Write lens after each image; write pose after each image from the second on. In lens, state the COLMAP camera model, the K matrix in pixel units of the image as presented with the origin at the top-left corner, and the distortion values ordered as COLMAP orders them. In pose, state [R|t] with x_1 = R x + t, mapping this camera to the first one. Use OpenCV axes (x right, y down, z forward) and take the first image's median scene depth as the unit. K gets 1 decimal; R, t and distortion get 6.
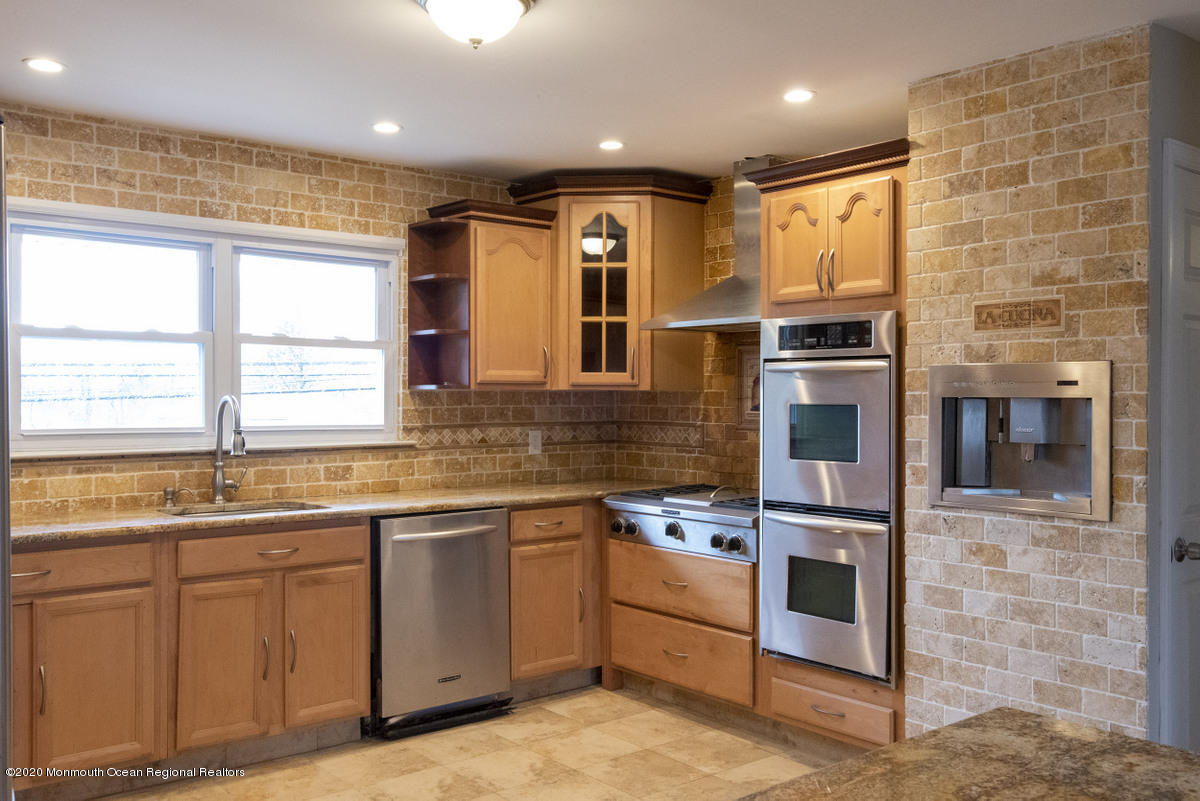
lens RADIAL K [[1078.6, 0, 600.4], [0, 1078.6, 398.4], [0, 0, 1]] dist [0.002005, 0.004455]
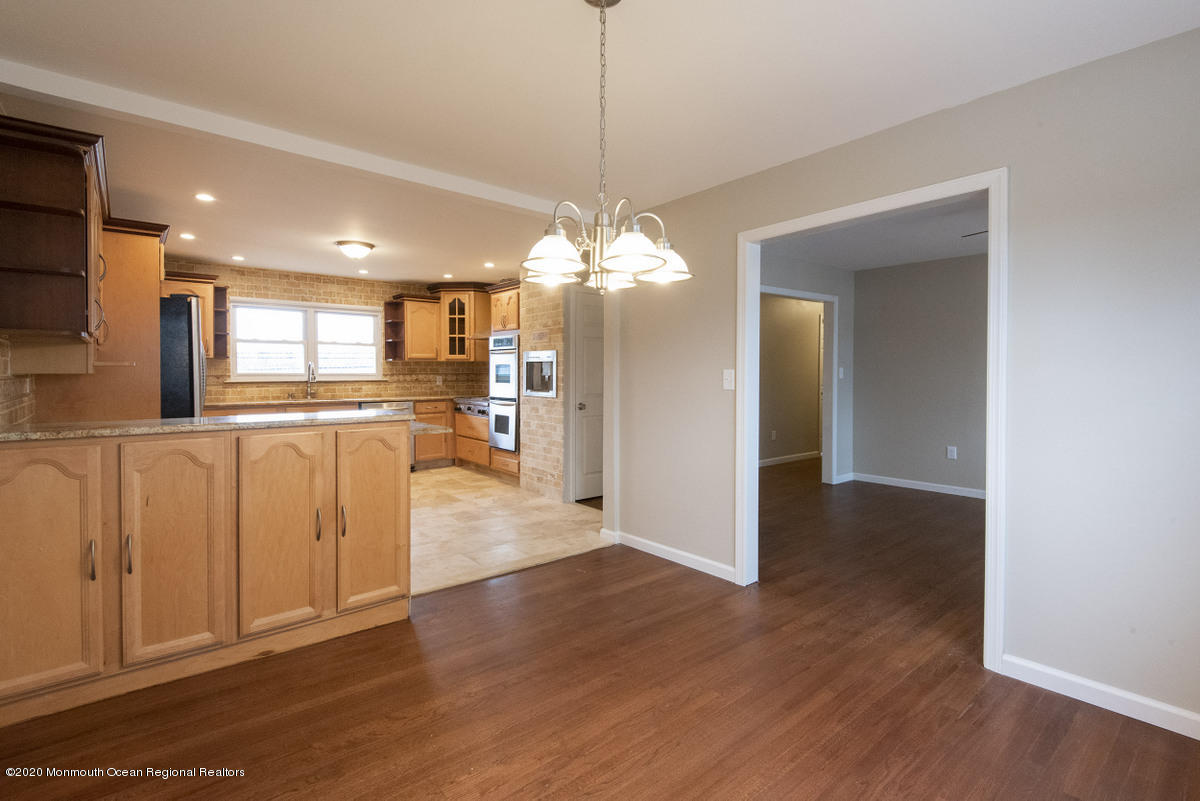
lens RADIAL K [[557.6, 0, 604.3], [0, 557.6, 385.6], [0, 0, 1]] dist [0.005323, -0.003198]
pose [[0.999793, -0.000542, 0.020336, 0.444117], [0.000022, 0.999674, 0.025533, 0.023650], [-0.020344, -0.025527, 0.999467, -0.570020]]
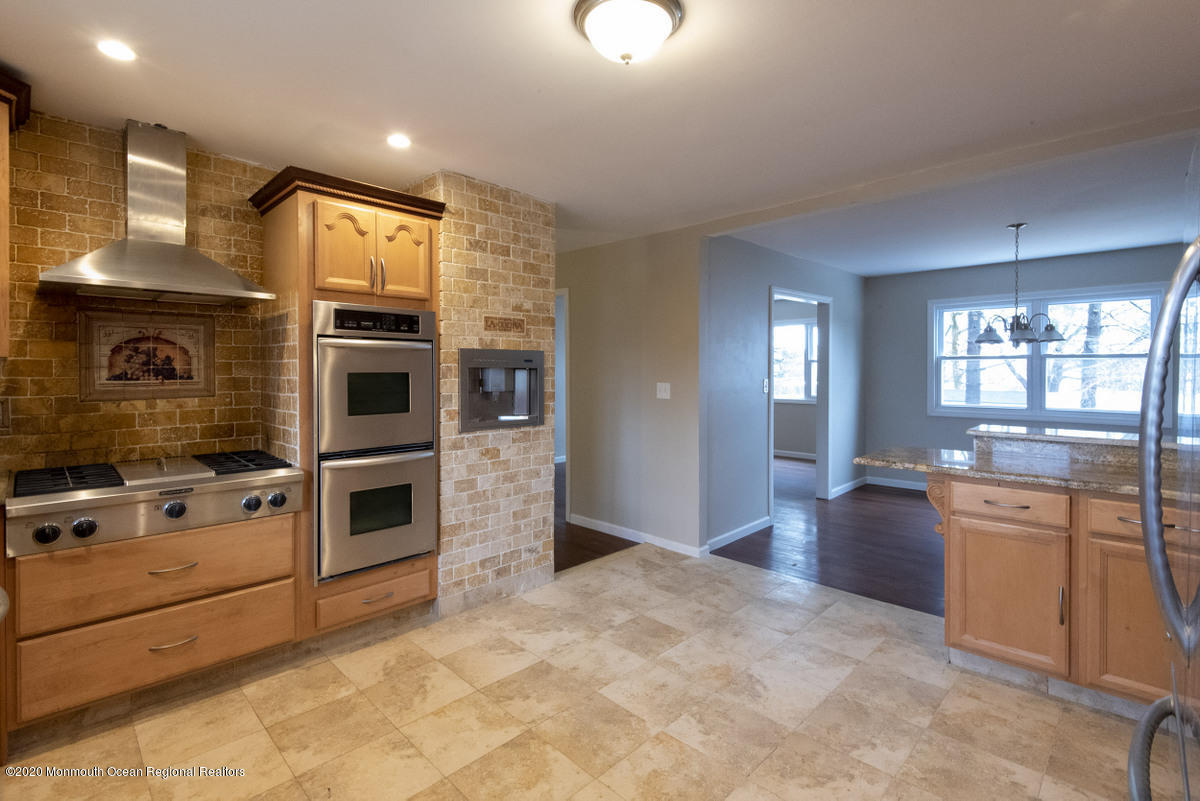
lens RADIAL K [[557.6, 0, 592.4], [0, 557.6, 378.2], [0, 0, 1]] dist [0.005323, -0.003198]
pose [[-0.120343, -0.014170, 0.992631, -0.498289], [0.000285, 0.999898, 0.014308, 0.002879], [-0.992732, 0.002005, -0.120326, 0.785007]]
